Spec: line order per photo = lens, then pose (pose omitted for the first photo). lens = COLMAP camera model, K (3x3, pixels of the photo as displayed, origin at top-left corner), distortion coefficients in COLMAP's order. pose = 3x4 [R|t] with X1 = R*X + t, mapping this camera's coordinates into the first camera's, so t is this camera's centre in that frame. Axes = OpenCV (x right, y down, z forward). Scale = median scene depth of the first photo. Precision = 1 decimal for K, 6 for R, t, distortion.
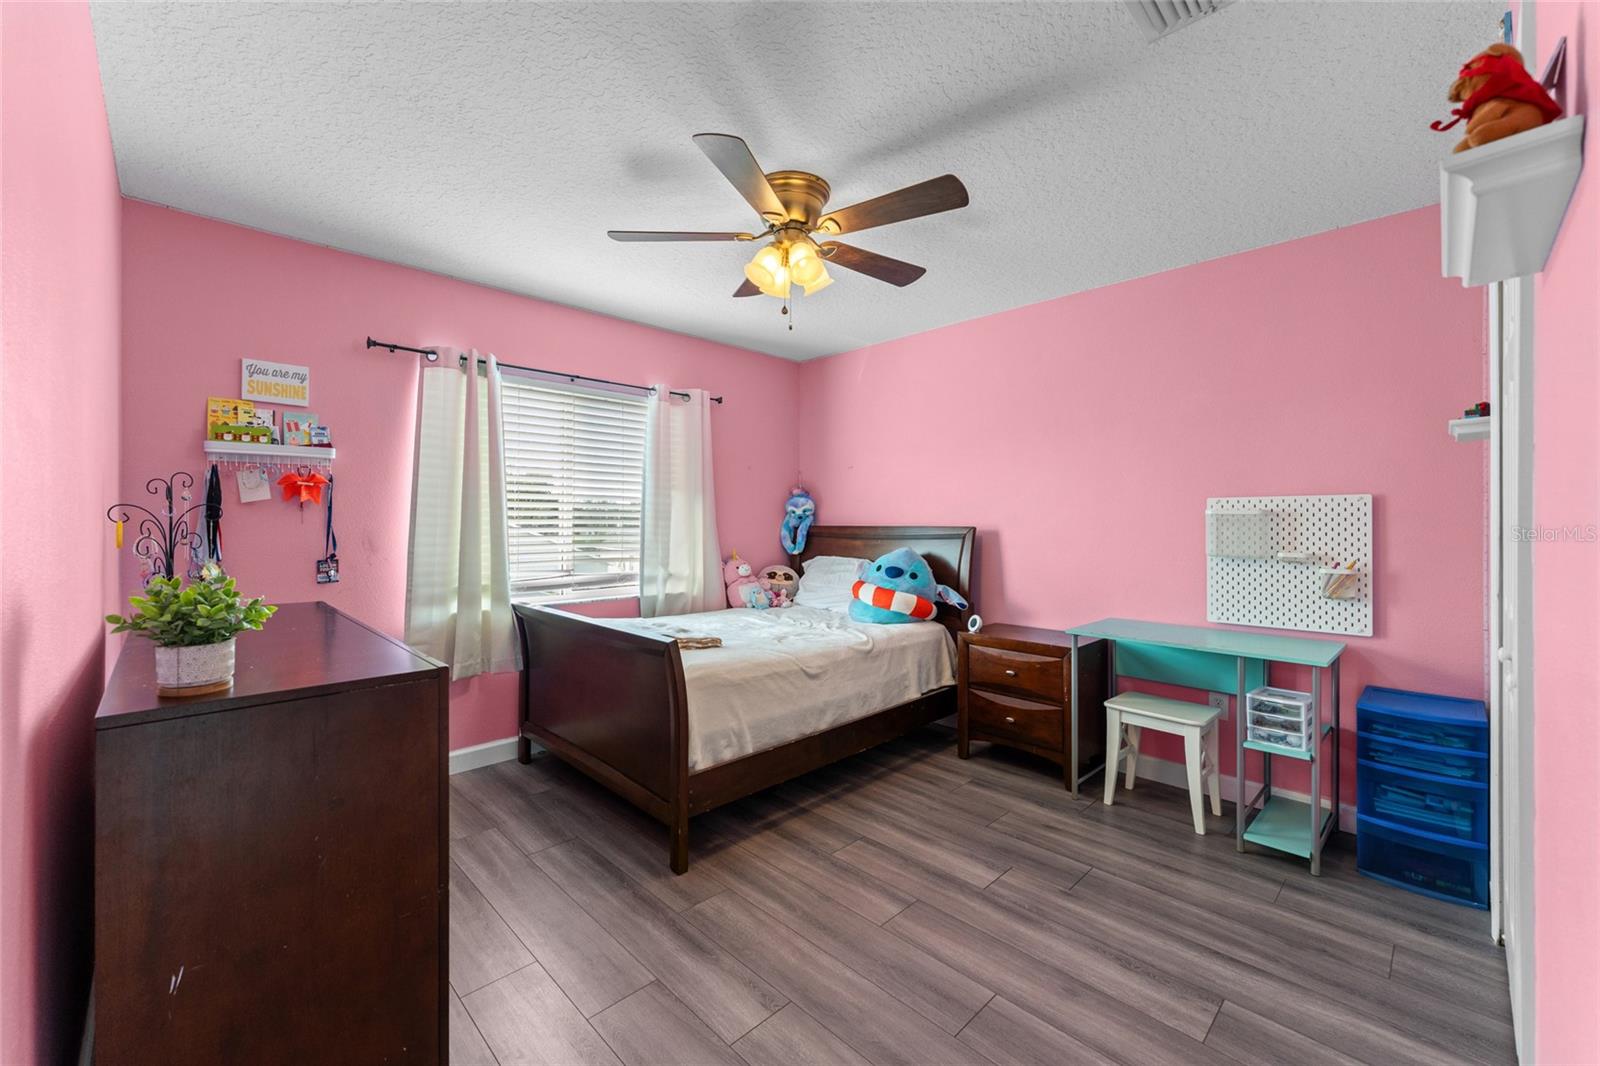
lens RADIAL K [[646.5, 0, 793.4], [0, 646.5, 525.2], [0, 0, 1]] dist [0.001609, -0.000514]
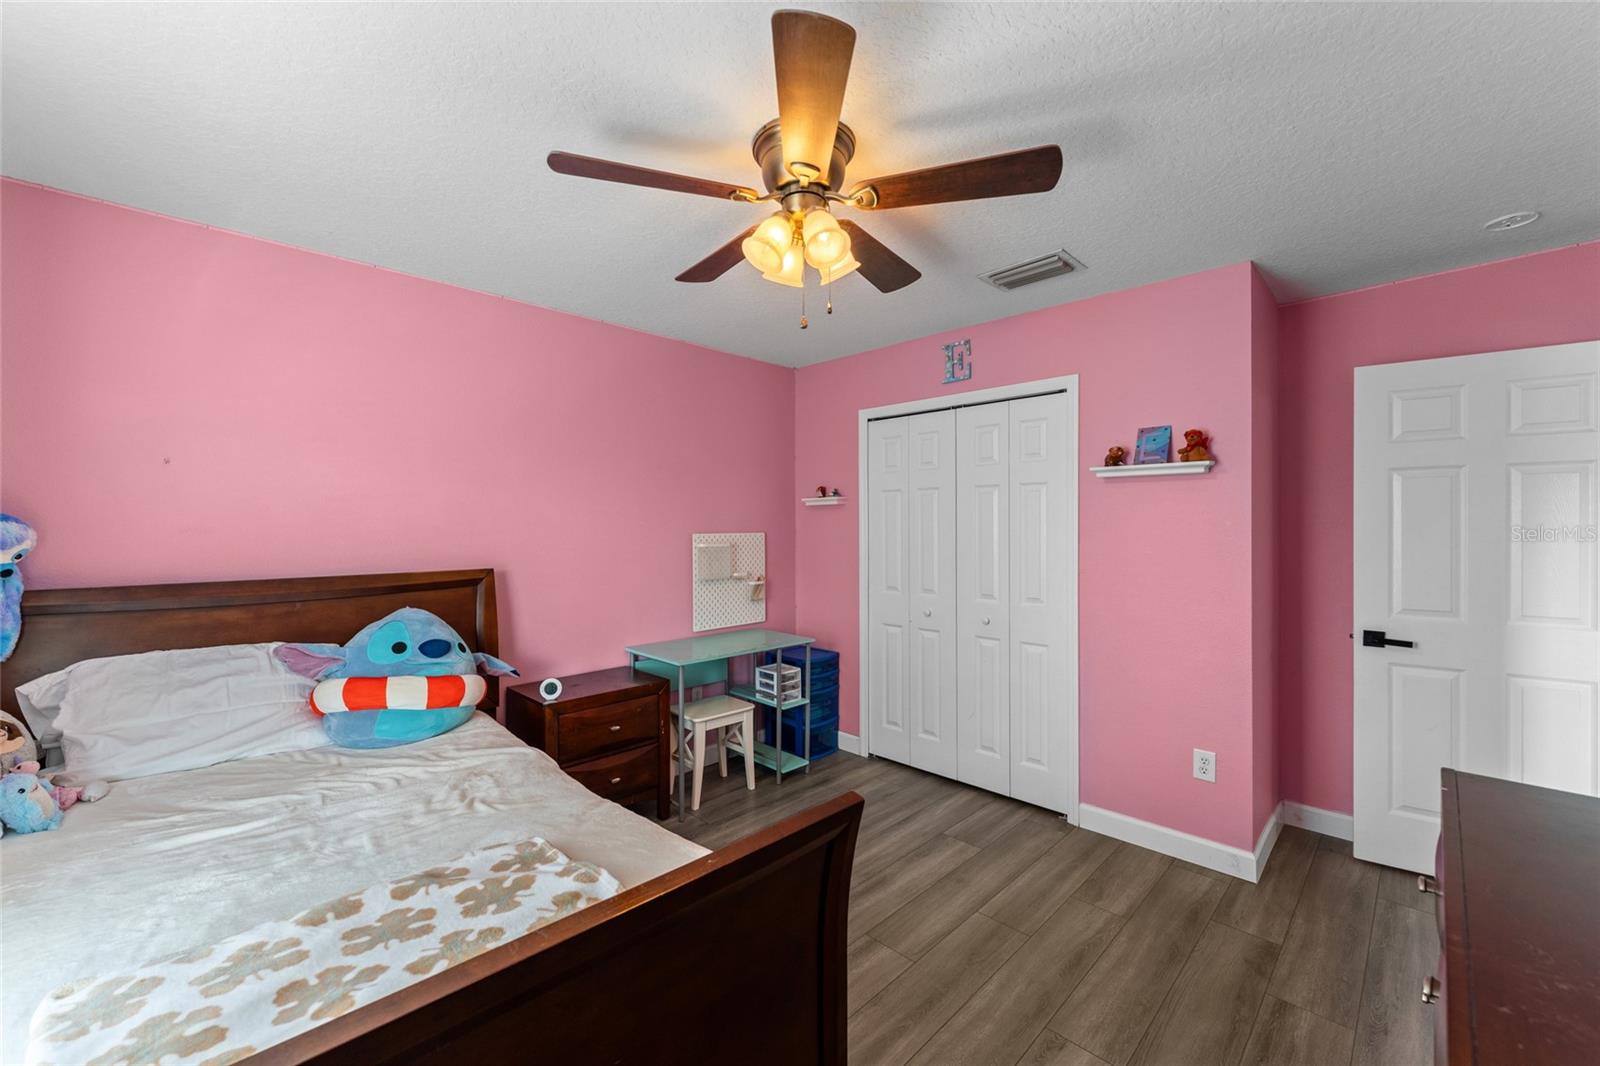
lens RADIAL K [[646.5, 0, 792.8], [0, 646.5, 526.4], [0, 0, 1]] dist [0.001609, -0.000514]
pose [[-0.016932, -0.000741, 0.999856, -0.689174], [0.010859, 0.999941, 0.000925, -0.062155], [-0.999798, 0.010873, -0.016923, 0.924954]]
